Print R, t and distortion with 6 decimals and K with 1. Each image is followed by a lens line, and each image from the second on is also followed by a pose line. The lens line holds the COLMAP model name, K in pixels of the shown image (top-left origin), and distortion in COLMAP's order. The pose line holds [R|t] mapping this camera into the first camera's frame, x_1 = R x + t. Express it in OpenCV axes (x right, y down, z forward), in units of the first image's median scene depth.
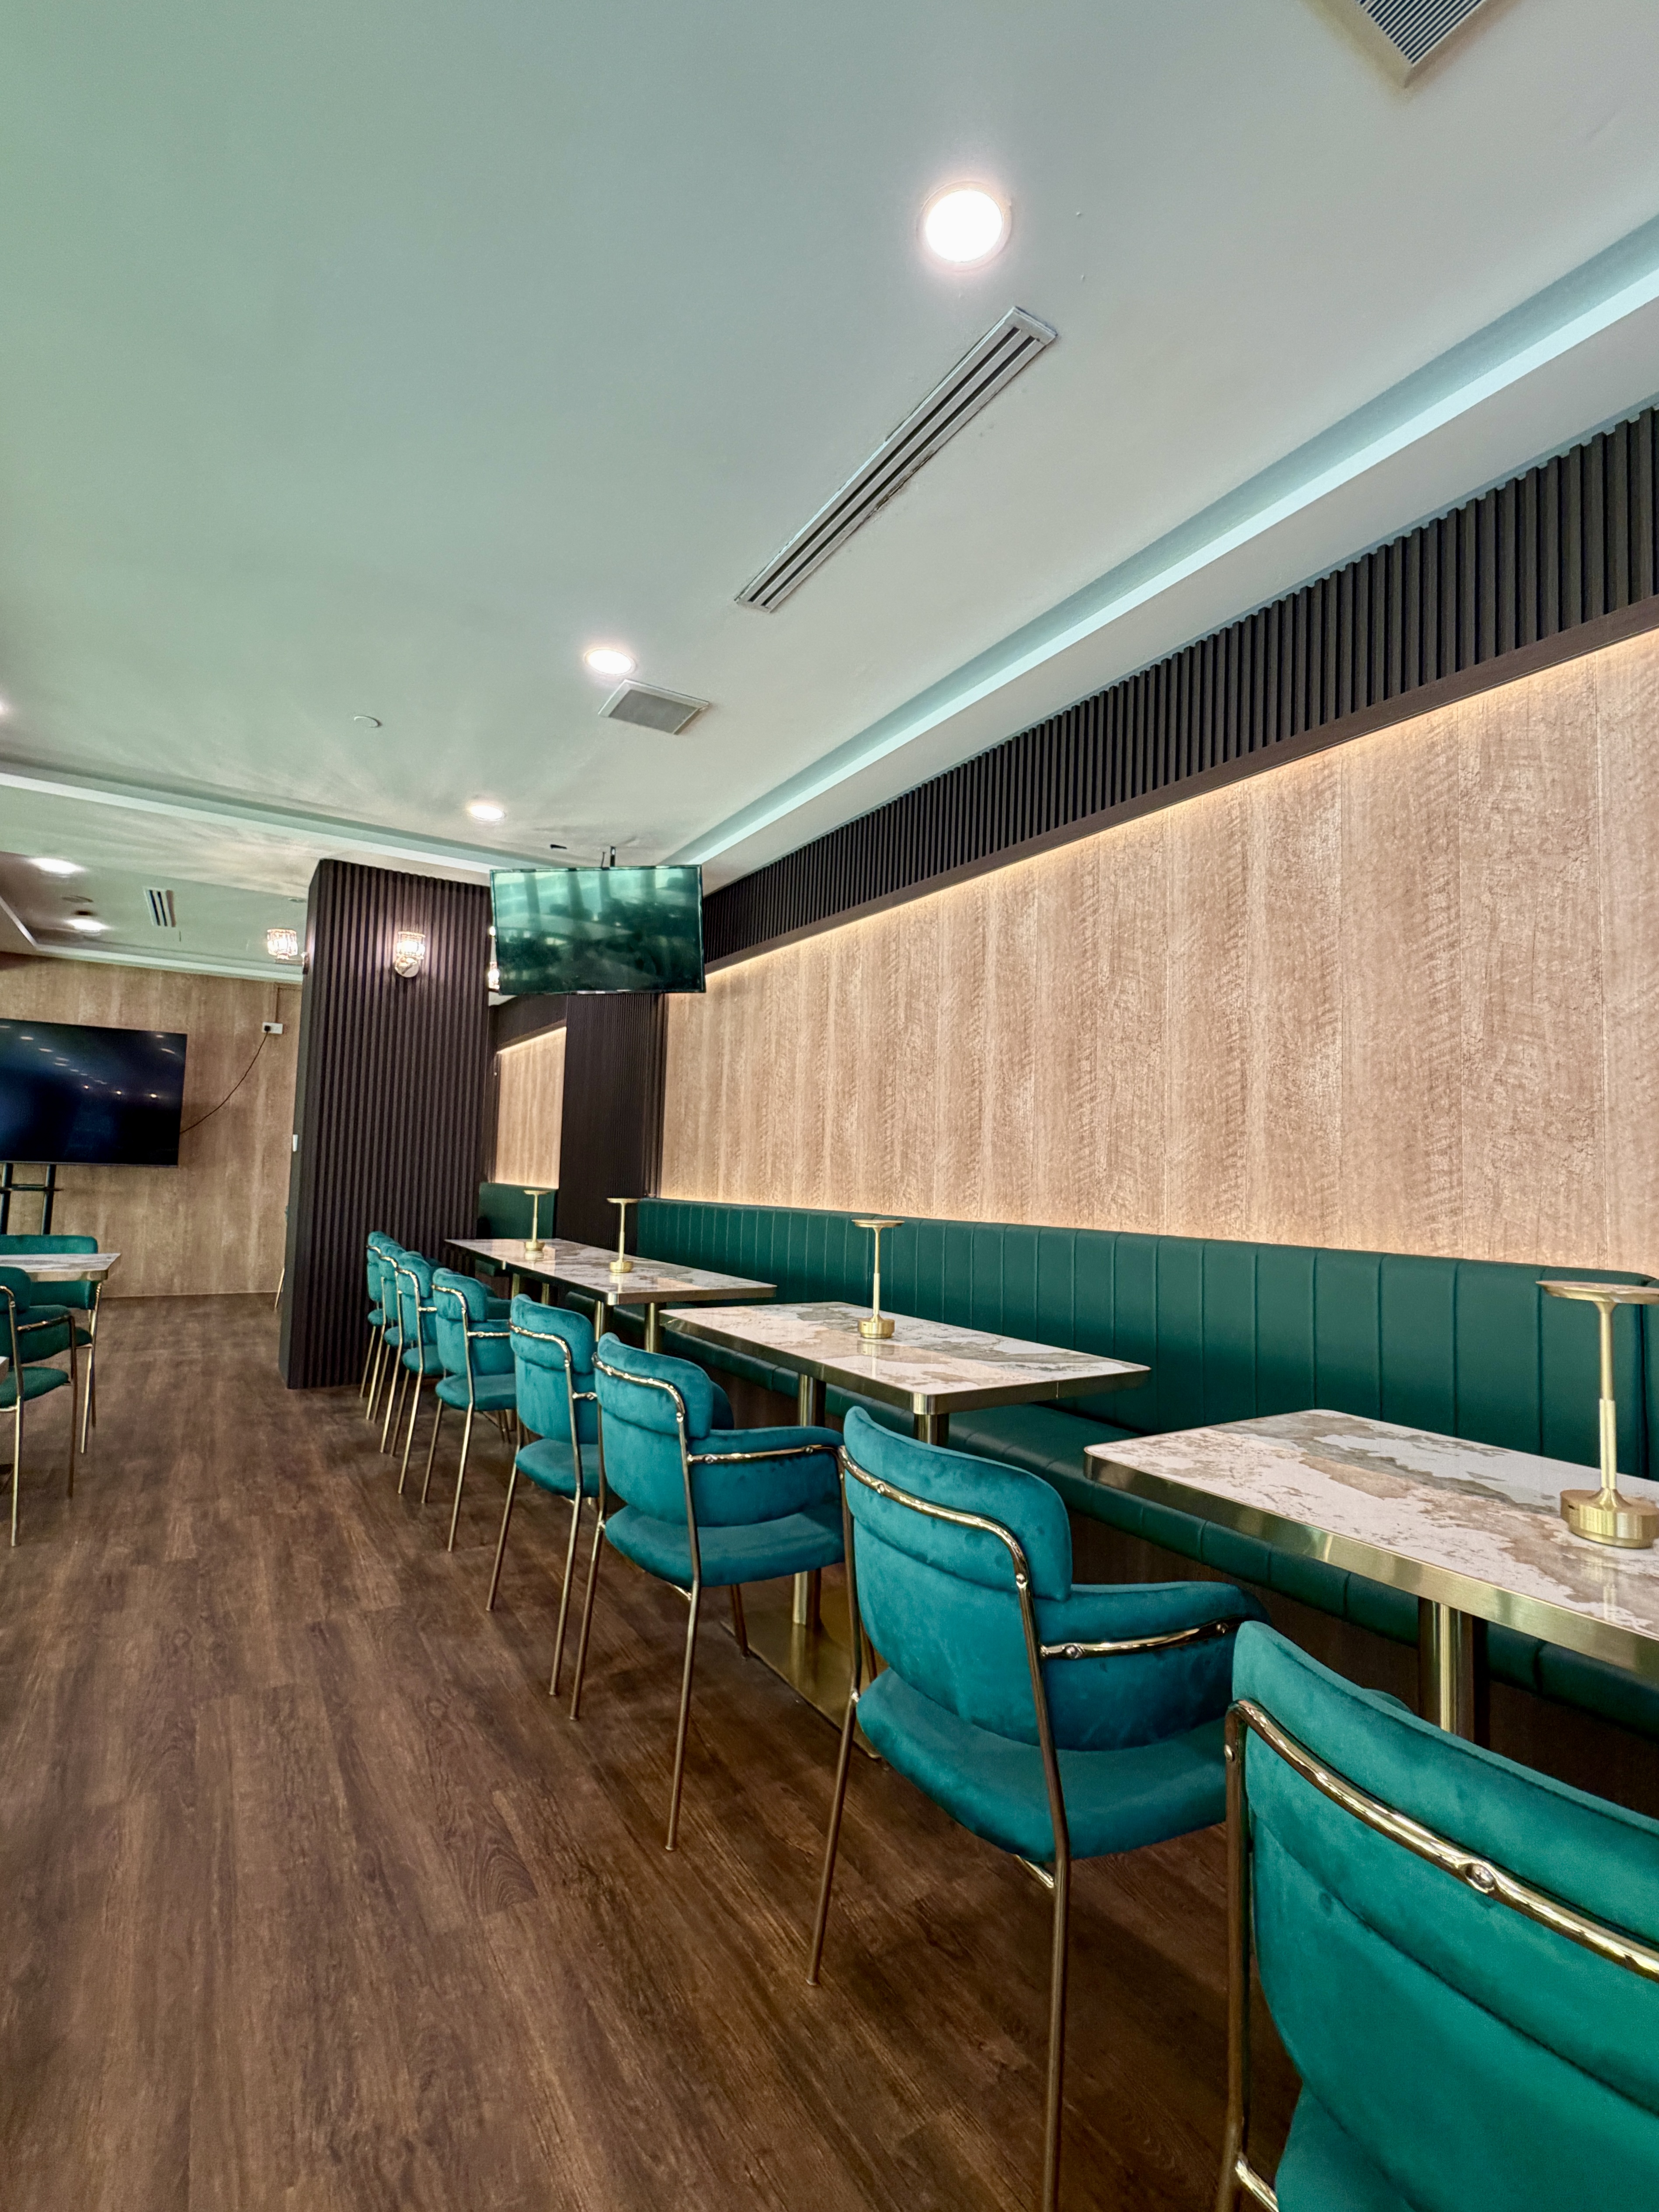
lens RADIAL K [[984.1, 0, 835.0], [0, 984.1, 1112.6], [0, 0, 1]] dist [-0.002611, 0.000751]
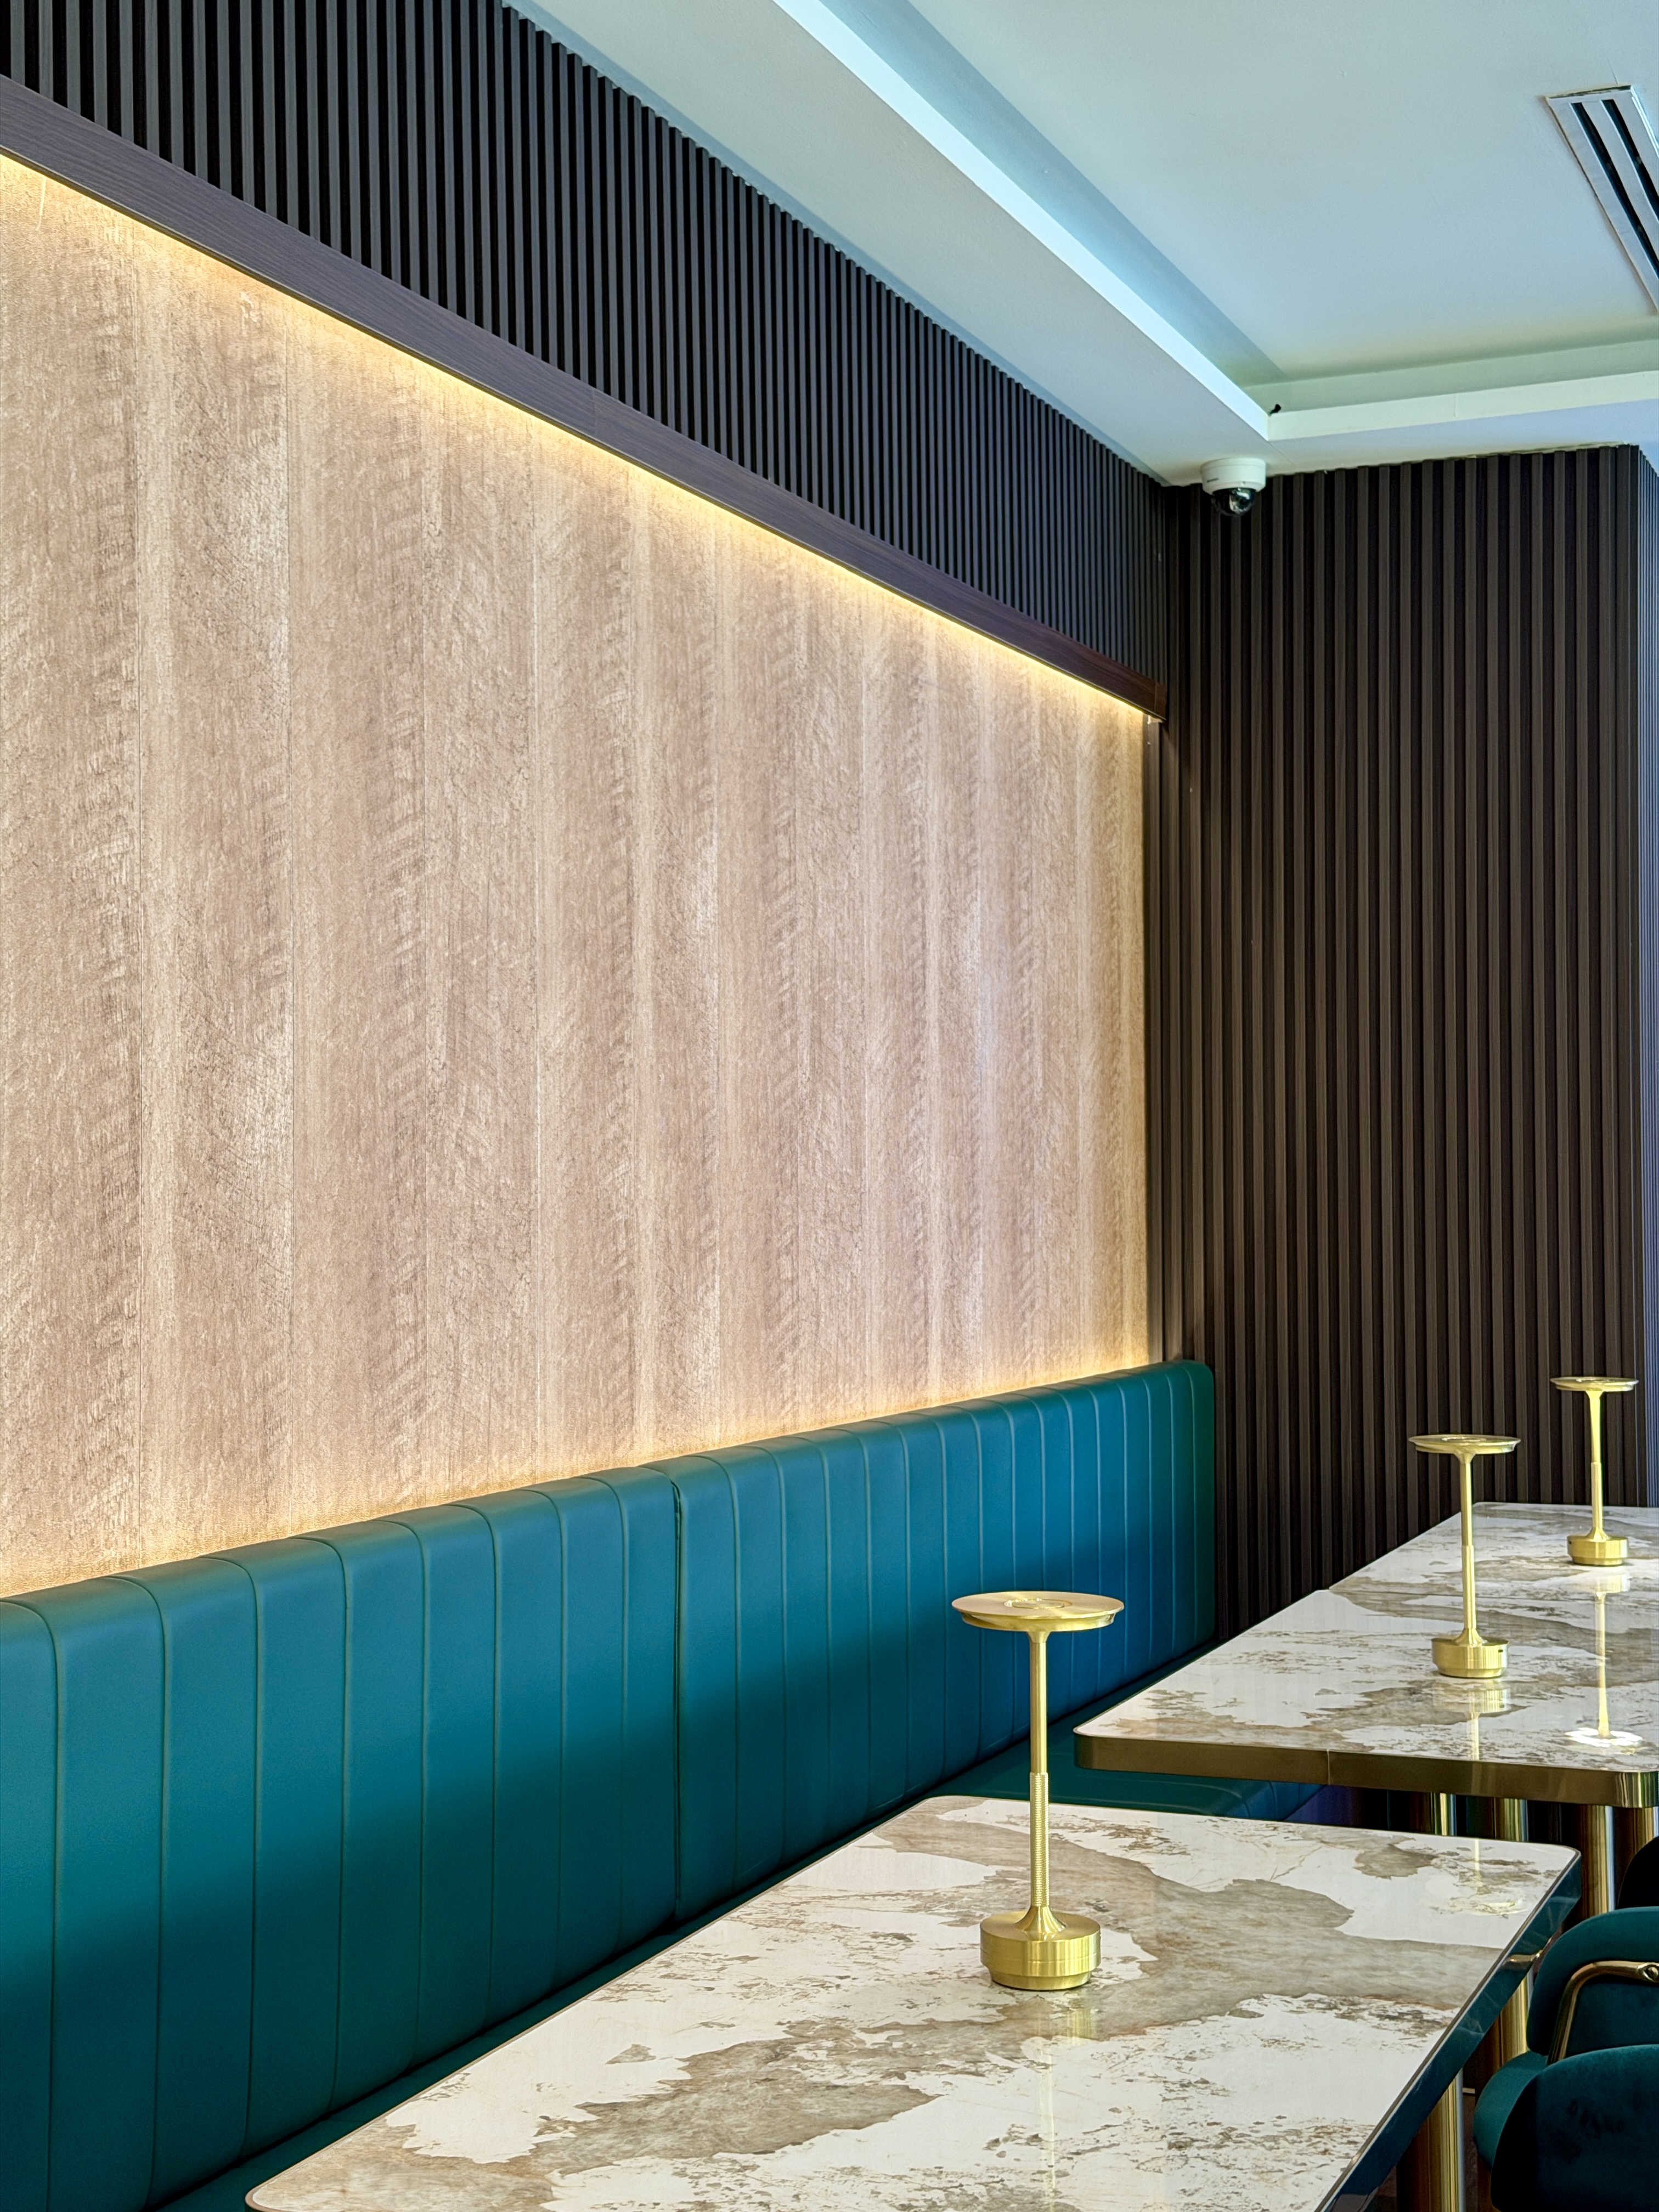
lens RADIAL K [[3057.1, 0, 819.1], [0, 3057.1, 1097.5], [0, 0, 1]] dist [0.098794, 0.000000]
pose [[-0.581376, -0.004301, 0.813624, -0.668380], [-0.061332, 0.997373, -0.038552, -0.006830], [-0.811320, -0.072315, -0.580112, 1.558115]]
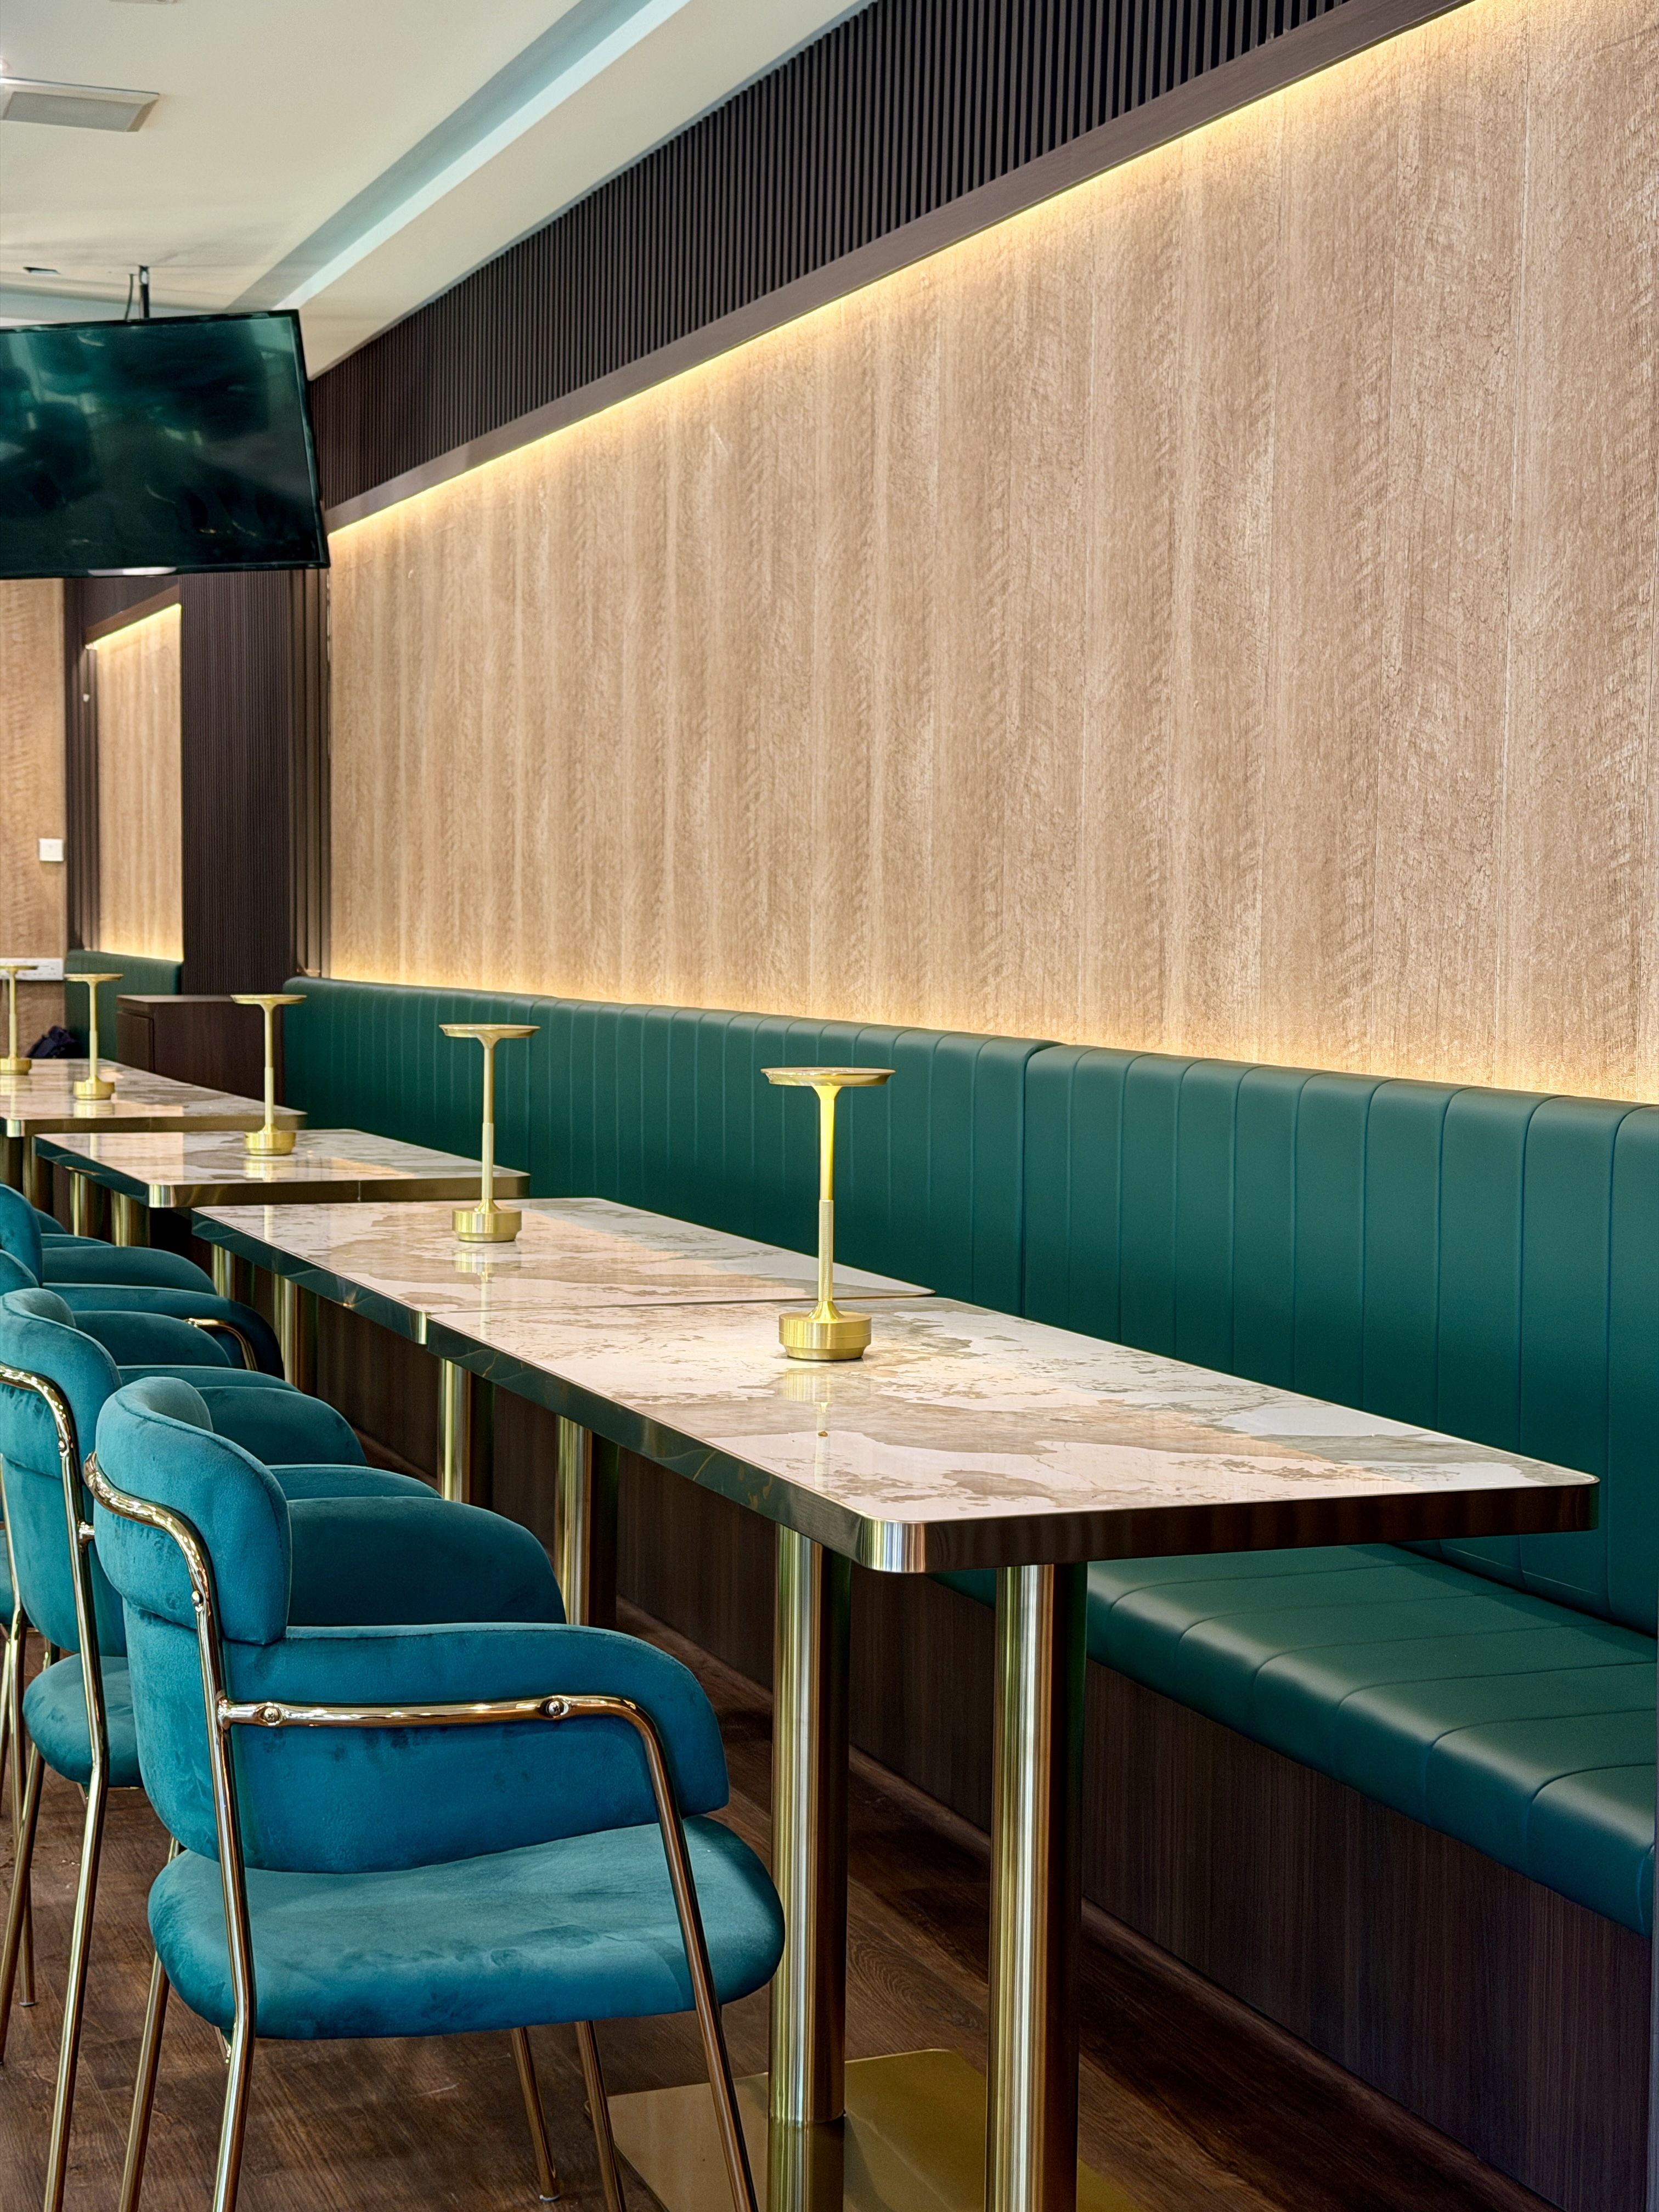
lens RADIAL K [[3057.1, 0, 851.0], [0, 3057.1, 1104.9], [0, 0, 1]] dist [0.098794, 0.000000]
pose [[0.986513, -0.004778, -0.163610, 0.558507], [0.024842, 0.992365, 0.120805, -0.042222], [0.161784, -0.123240, 0.979100, -0.704891]]
